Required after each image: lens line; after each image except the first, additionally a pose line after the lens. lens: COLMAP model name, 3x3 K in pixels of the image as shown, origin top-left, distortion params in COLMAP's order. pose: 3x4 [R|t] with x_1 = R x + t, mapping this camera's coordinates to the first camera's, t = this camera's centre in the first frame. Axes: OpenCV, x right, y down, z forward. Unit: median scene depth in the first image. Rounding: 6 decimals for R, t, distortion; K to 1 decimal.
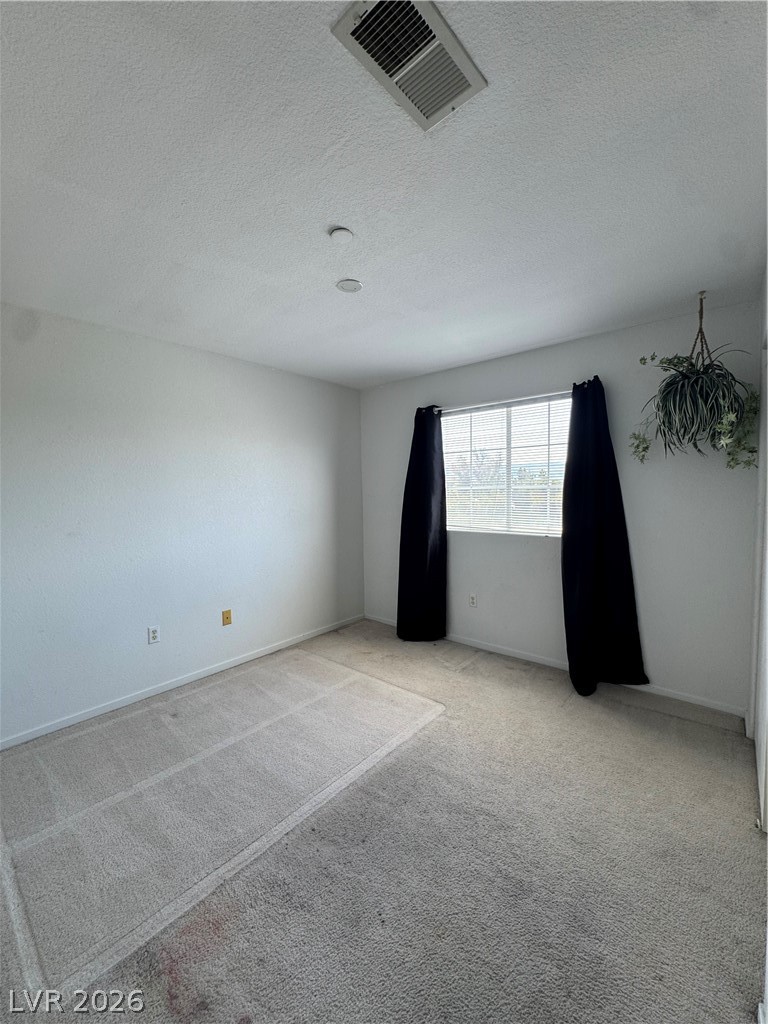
lens RADIAL K [[410.8, 0, 384.0], [0, 410.8, 512.0], [0, 0, 1]] dist [-0.002771, 0.000655]
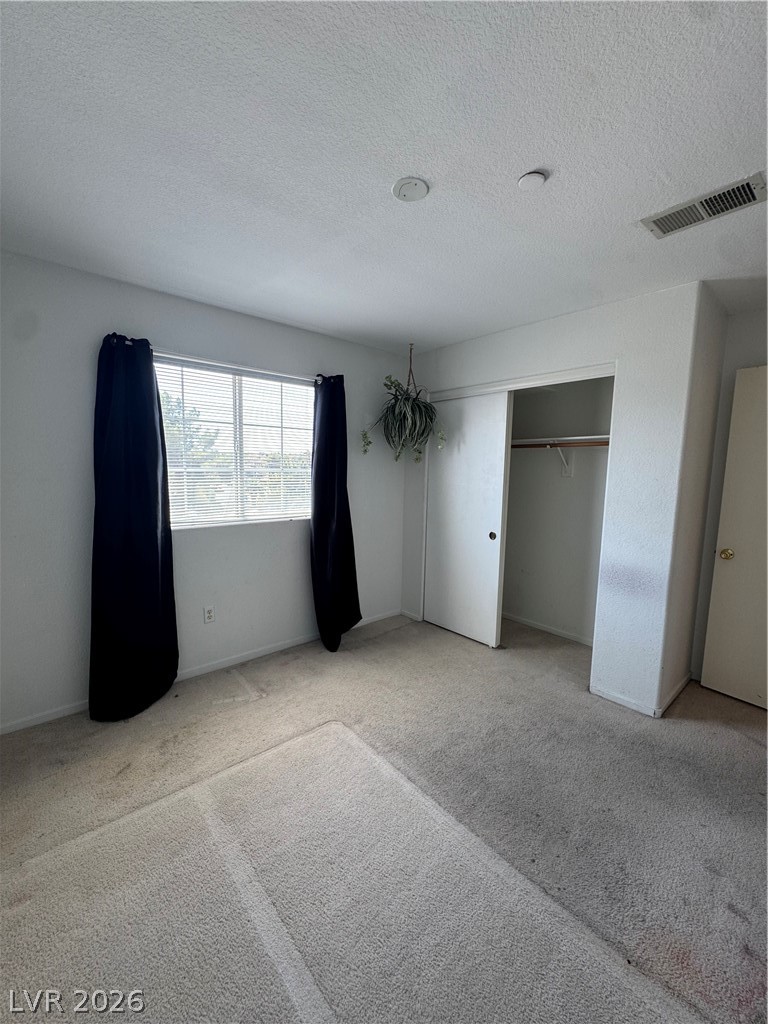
lens RADIAL K [[410.8, 0, 384.0], [0, 410.8, 512.0], [0, 0, 1]] dist [-0.002771, 0.000655]
pose [[0.148943, -0.089940, 0.984747, -0.570219], [0.034986, 0.995711, 0.085649, -0.039676], [-0.988227, 0.021696, 0.151451, 0.644805]]
